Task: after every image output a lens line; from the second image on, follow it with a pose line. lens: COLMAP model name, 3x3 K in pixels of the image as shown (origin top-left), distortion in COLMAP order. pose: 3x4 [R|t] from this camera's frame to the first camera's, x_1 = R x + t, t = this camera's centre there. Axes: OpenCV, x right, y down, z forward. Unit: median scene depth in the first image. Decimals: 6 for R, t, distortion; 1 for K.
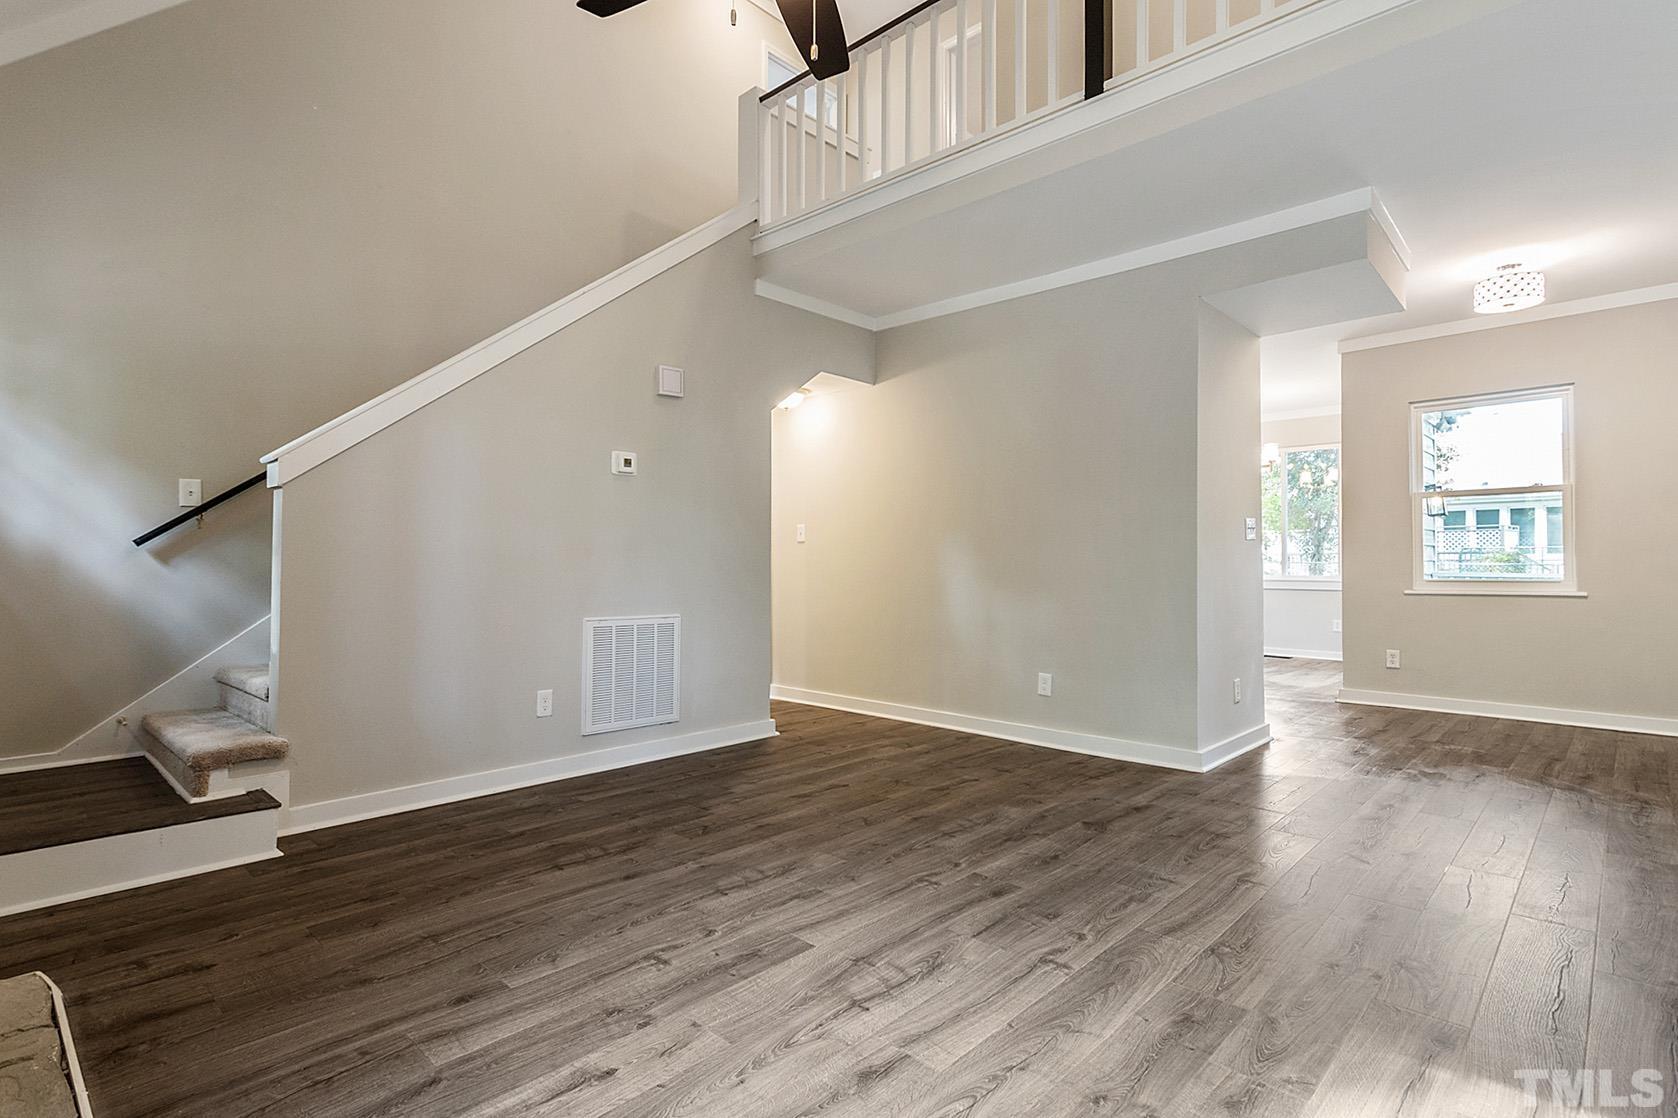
lens RADIAL K [[824.8, 0, 843.8], [0, 824.8, 562.4], [0, 0, 1]] dist [0.005546, 0.002903]
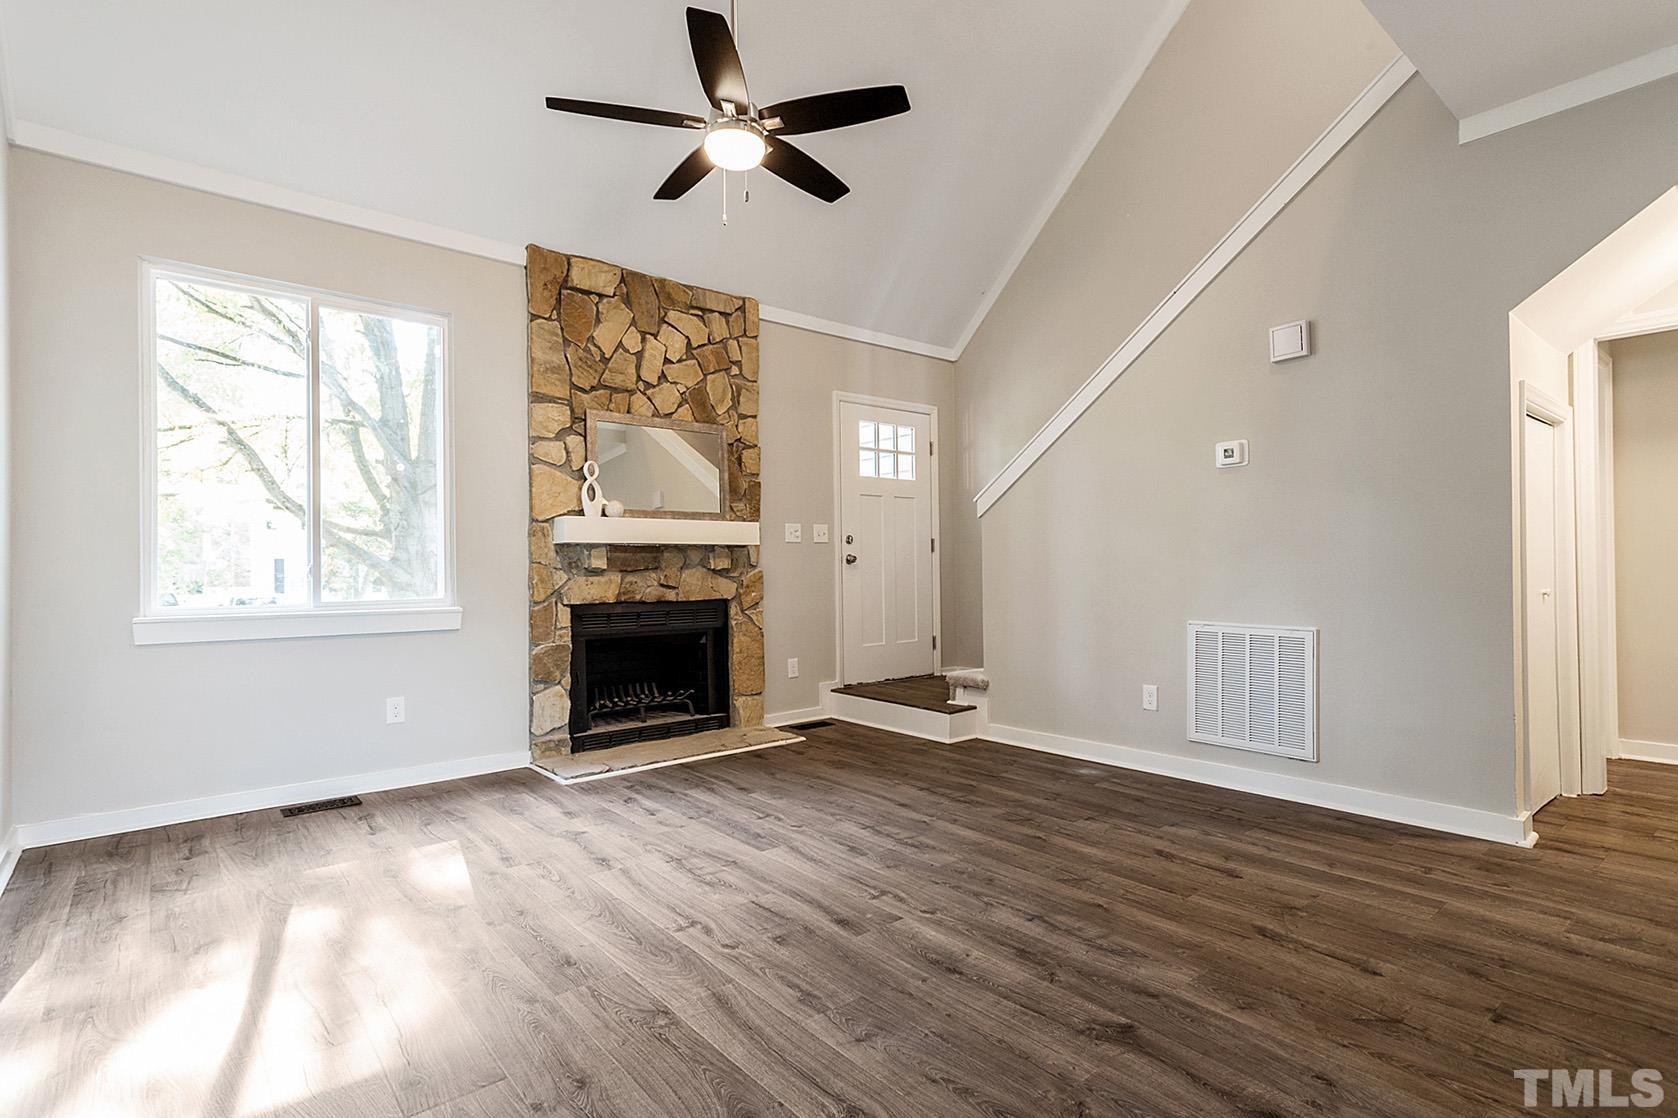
lens RADIAL K [[824.8, 0, 843.6], [0, 824.8, 559.7], [0, 0, 1]] dist [0.005546, 0.002903]
pose [[-0.115812, -0.008899, -0.993231, 1.080352], [0.009997, 0.999899, -0.010124, 0.001583], [0.993221, -0.011102, -0.115711, 1.079309]]
